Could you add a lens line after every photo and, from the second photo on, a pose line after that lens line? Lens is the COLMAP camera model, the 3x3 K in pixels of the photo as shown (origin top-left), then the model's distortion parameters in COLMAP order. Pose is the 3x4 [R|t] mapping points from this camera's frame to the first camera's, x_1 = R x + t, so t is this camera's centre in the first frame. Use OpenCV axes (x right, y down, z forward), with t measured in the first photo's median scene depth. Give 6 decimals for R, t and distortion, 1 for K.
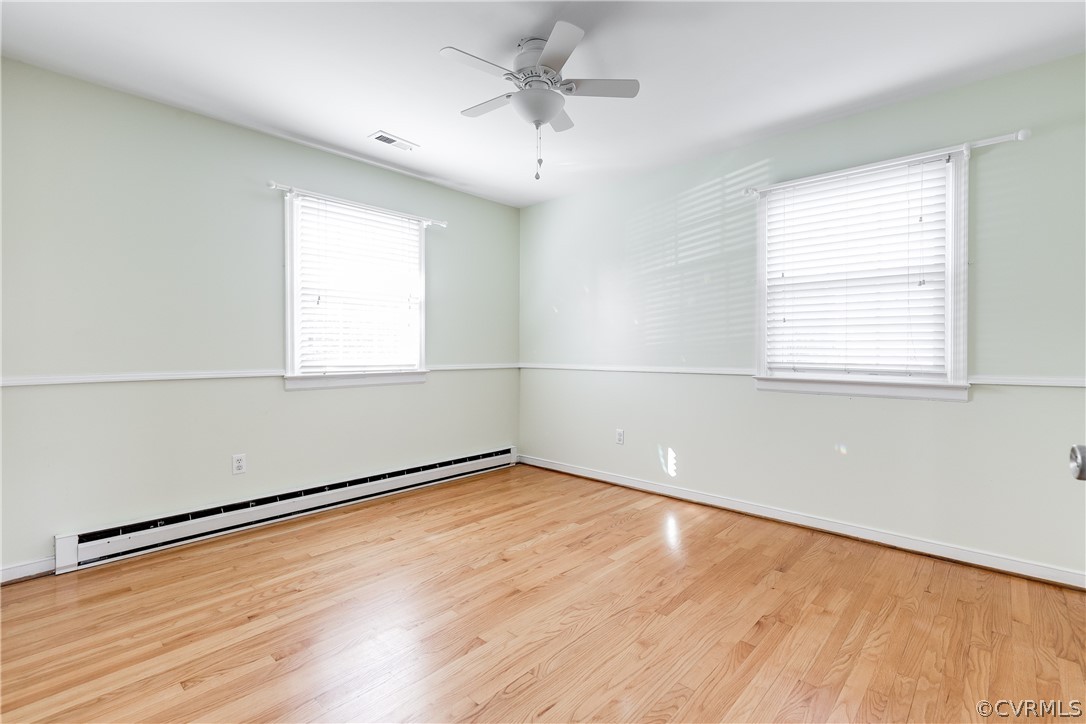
lens RADIAL K [[484.2, 0, 538.0], [0, 484.2, 350.8], [0, 0, 1]] dist [-0.001409, -0.000051]
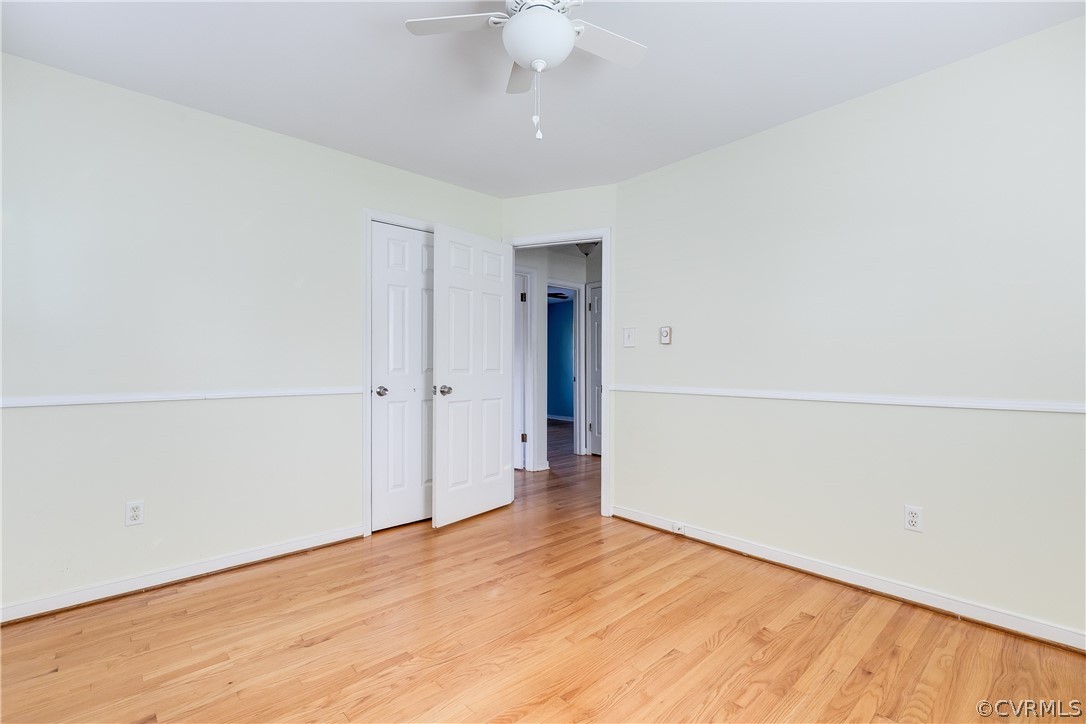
lens RADIAL K [[484.2, 0, 538.0], [0, 484.2, 350.8], [0, 0, 1]] dist [-0.001409, -0.000051]
pose [[-0.997149, 0.002307, 0.075419, -0.063603], [0.000668, 0.999763, -0.021758, -0.016954], [-0.075451, -0.021645, -0.996915, 1.991186]]
